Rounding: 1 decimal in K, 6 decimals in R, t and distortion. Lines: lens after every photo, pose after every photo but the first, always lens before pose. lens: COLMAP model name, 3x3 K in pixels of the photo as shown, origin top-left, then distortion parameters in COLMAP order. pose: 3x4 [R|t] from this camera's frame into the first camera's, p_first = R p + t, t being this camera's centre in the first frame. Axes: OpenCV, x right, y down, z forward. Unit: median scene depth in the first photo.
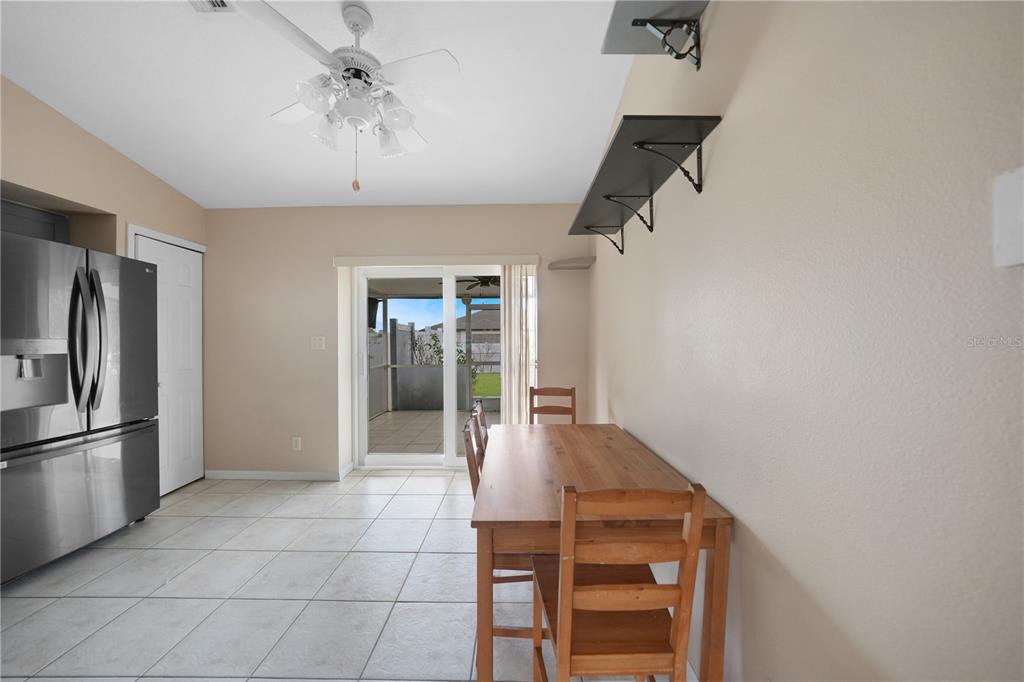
lens RADIAL K [[383.9, 0, 512.7], [0, 383.9, 340.2], [0, 0, 1]] dist [-0.013538, 0.001683]
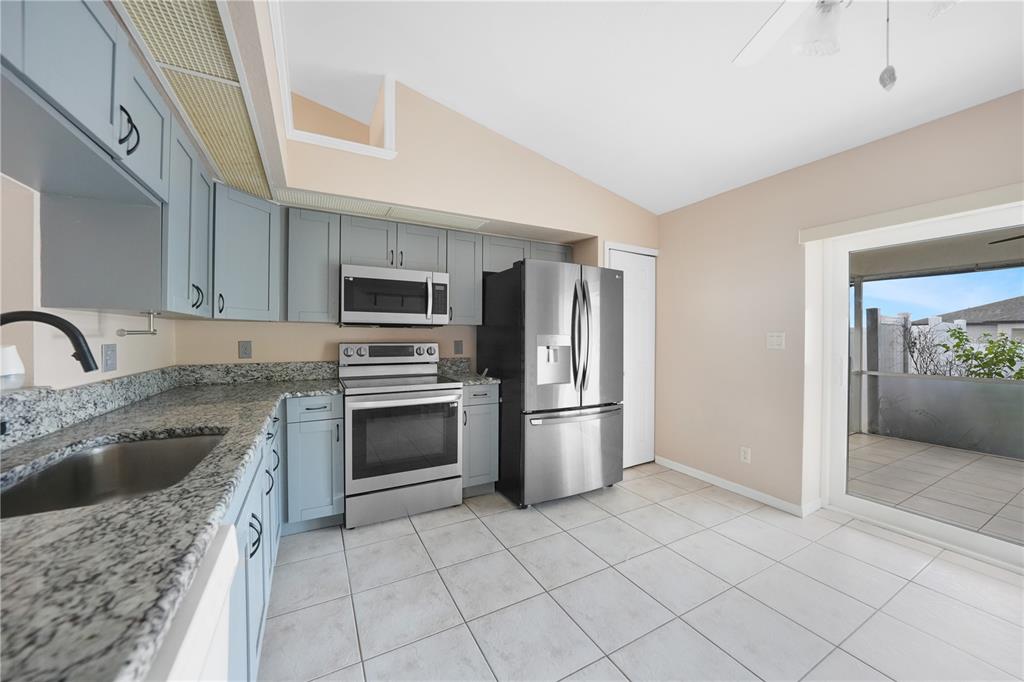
lens RADIAL K [[357.1, 0, 501.6], [0, 357.1, 340.2], [0, 0, 1]] dist [-0.022080, 0.002835]
pose [[0.477856, 0.012220, -0.878353, -0.157997], [-0.004872, 0.999925, 0.011260, 0.001982], [0.878425, -0.001101, 0.477879, 0.153205]]
